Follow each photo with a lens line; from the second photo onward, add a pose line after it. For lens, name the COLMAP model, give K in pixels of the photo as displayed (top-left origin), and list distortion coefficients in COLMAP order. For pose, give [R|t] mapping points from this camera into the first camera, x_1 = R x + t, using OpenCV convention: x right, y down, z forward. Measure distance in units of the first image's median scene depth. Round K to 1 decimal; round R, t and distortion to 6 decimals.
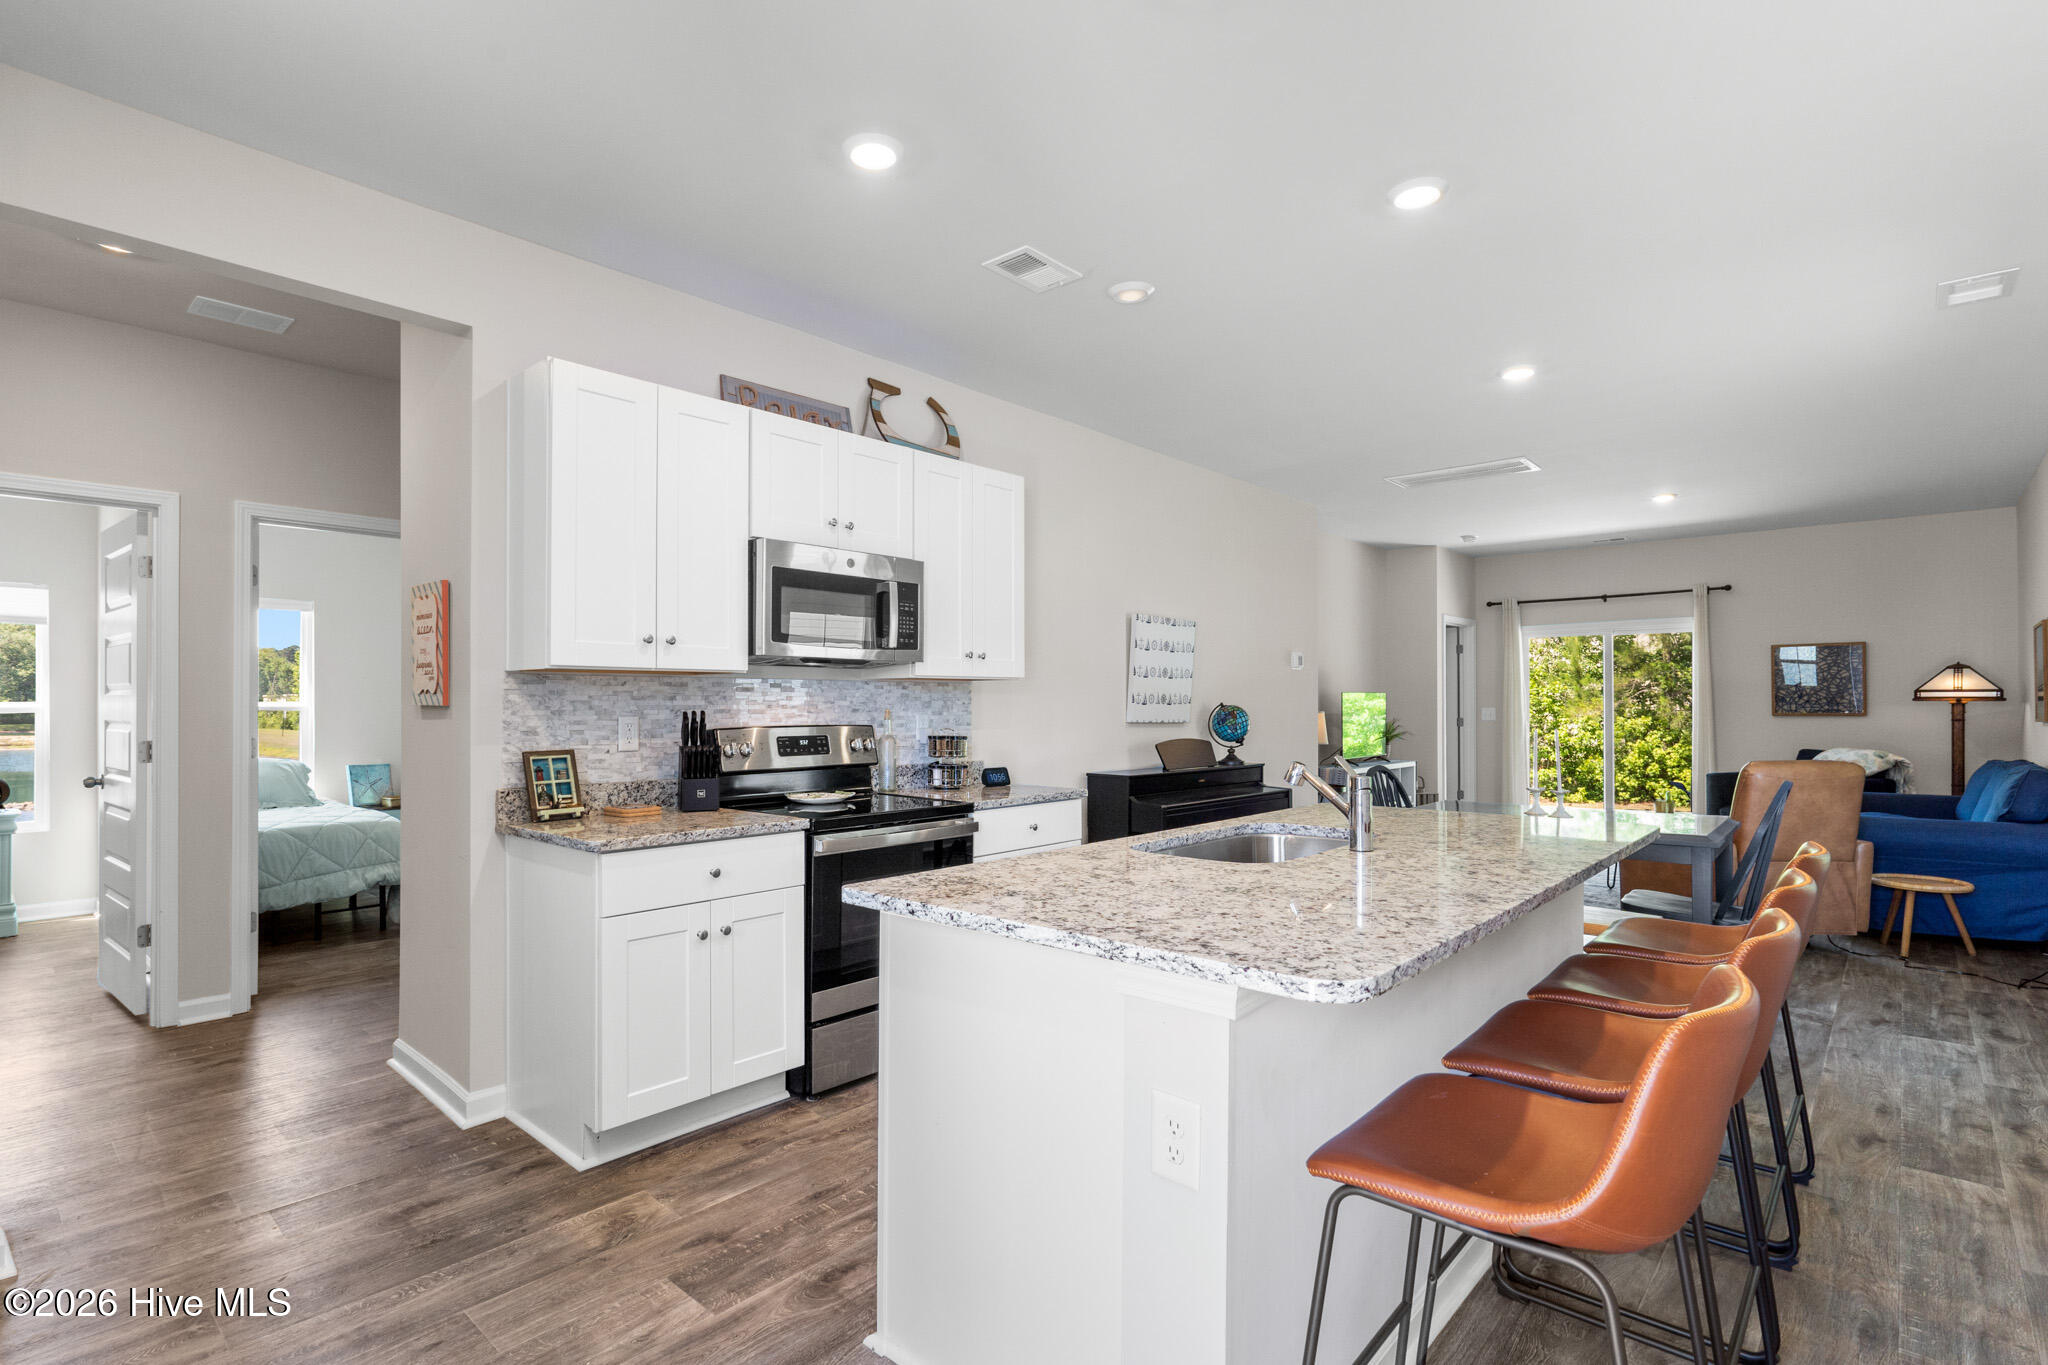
lens RADIAL K [[1017.2, 0, 998.2], [0, 1017.2, 697.4], [0, 0, 1]] dist [-0.001937, 0.002099]
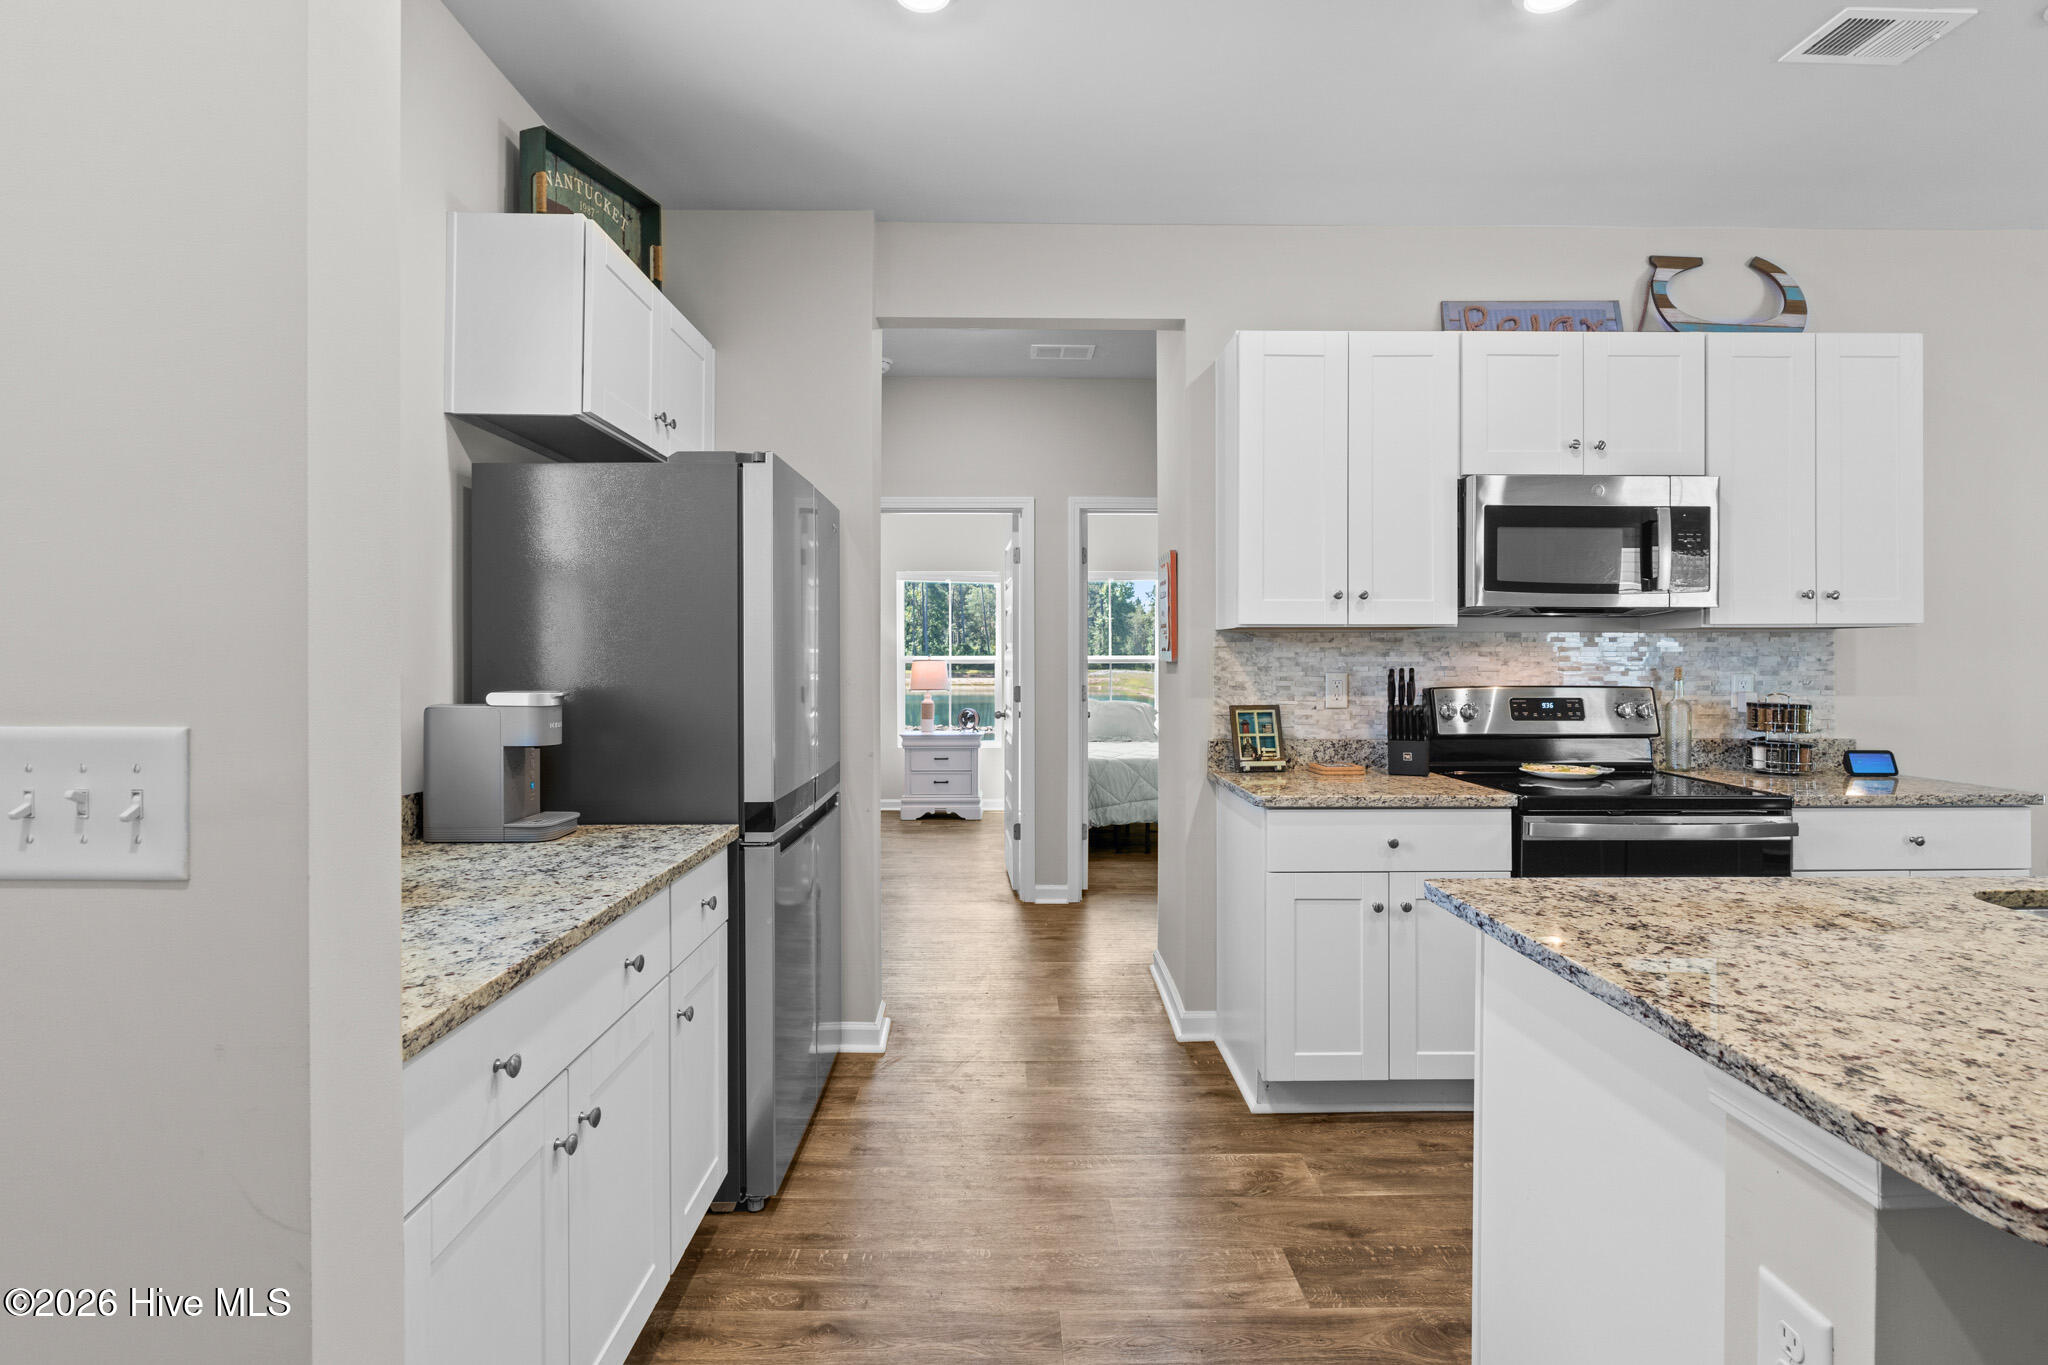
lens RADIAL K [[1009.1, 0, 996.3], [0, 1009.1, 652.7], [0, 0, 1]] dist [-0.006030, 0.003269]
pose [[0.676725, -0.000688, -0.736236, 0.124625], [0.004538, 0.999984, 0.003236, -0.005376], [0.736222, -0.005531, 0.676718, 0.086588]]
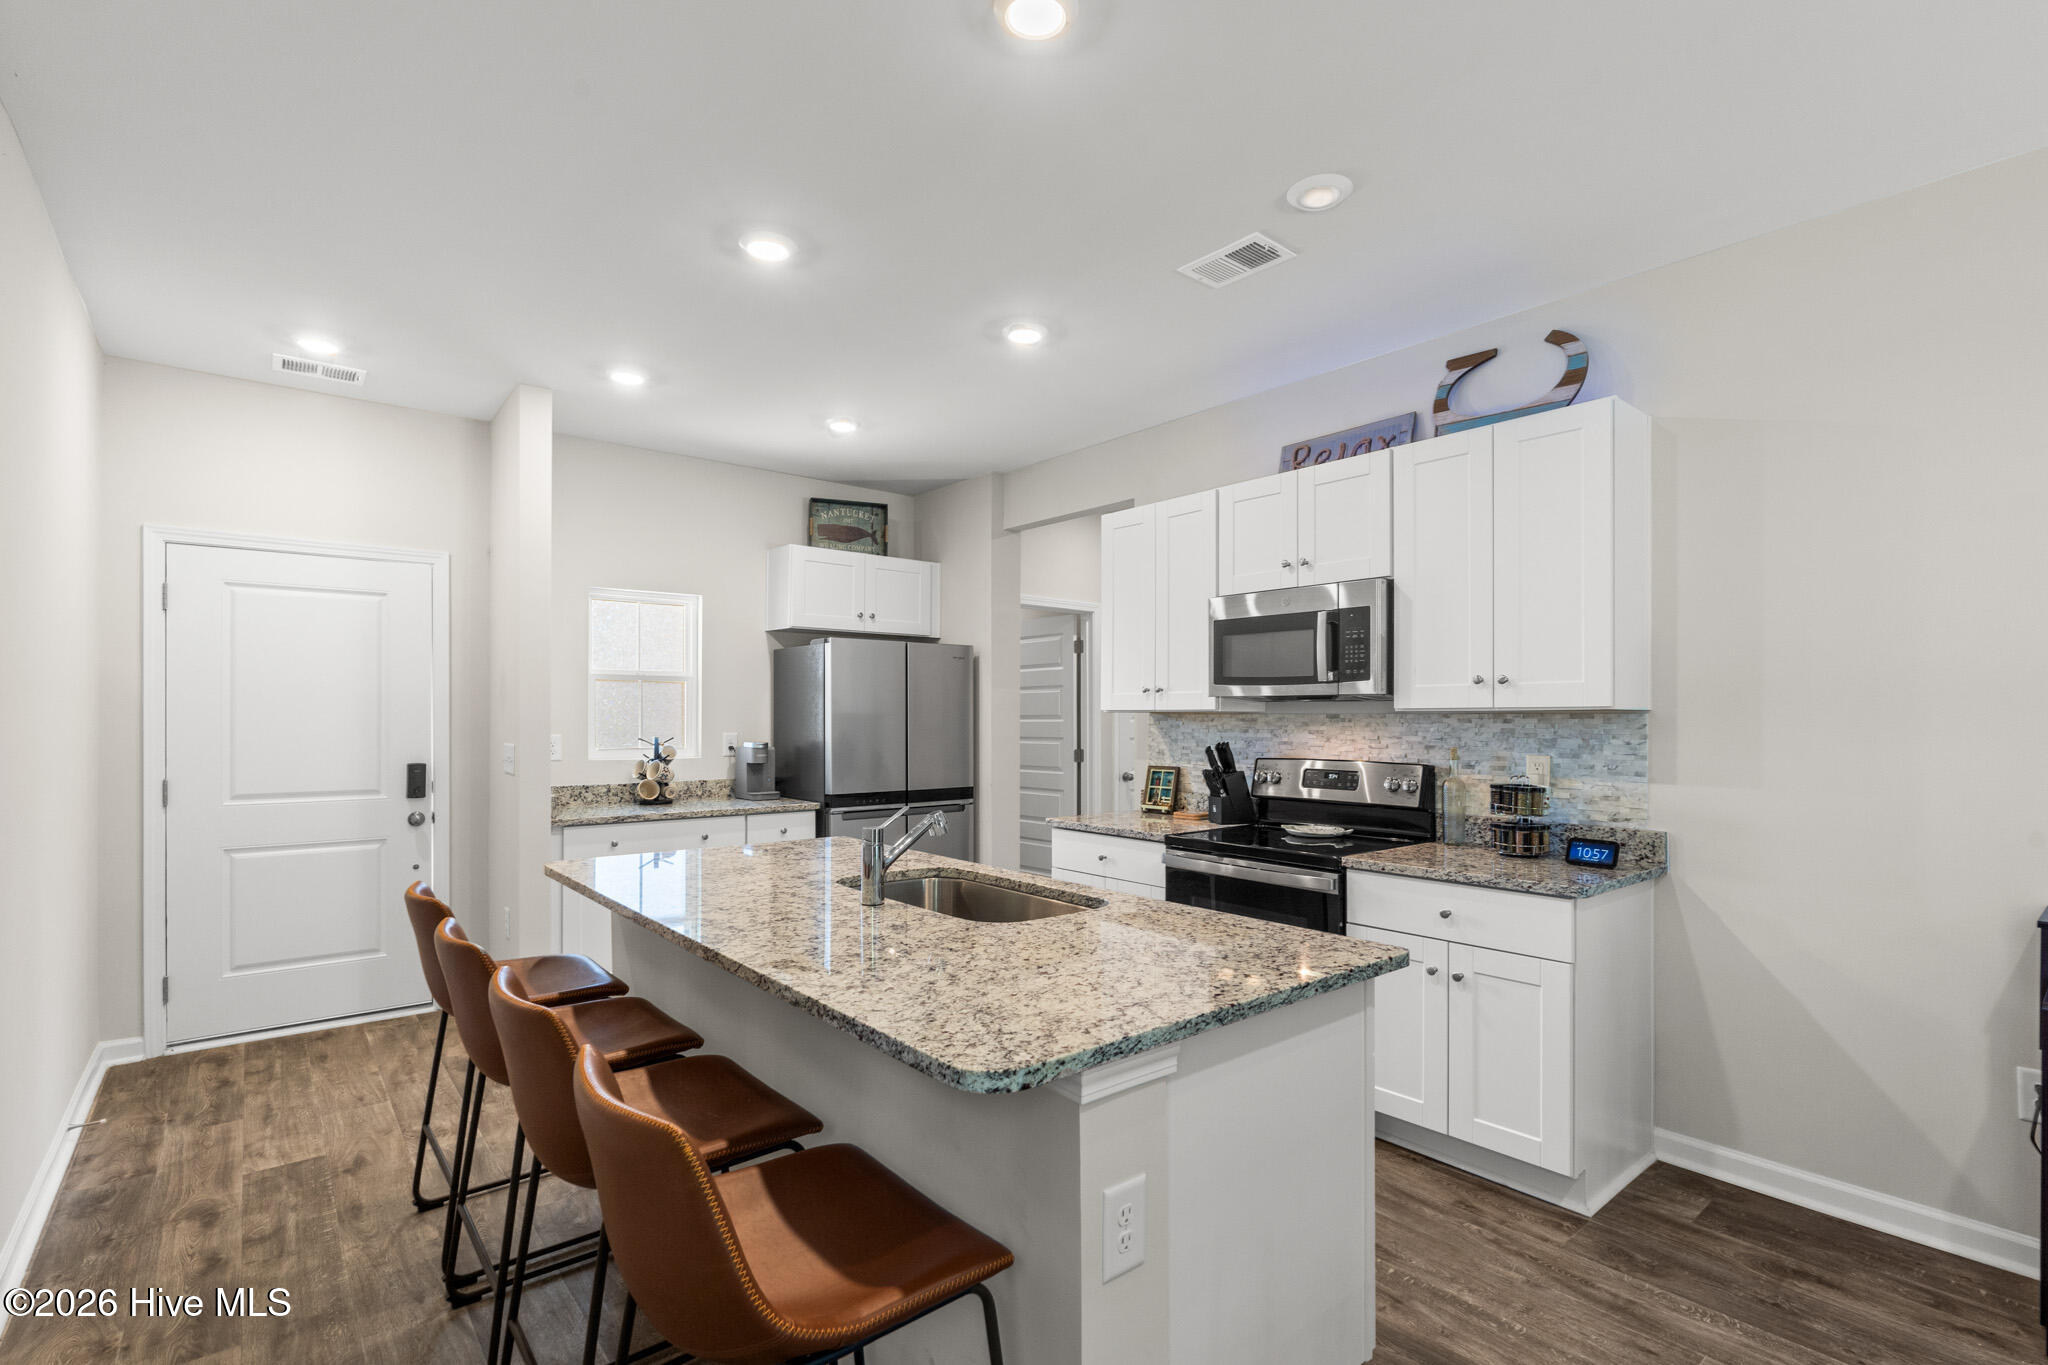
lens RADIAL K [[934.4, 0, 1031.7], [0, 934.4, 724.9], [0, 0, 1]] dist [-0.001317, 0.000484]
pose [[-0.147996, 0.005041, -0.988975, 0.808109], [0.000828, 0.999987, 0.004973, -0.012640], [0.988988, -0.000083, -0.147999, 0.874407]]
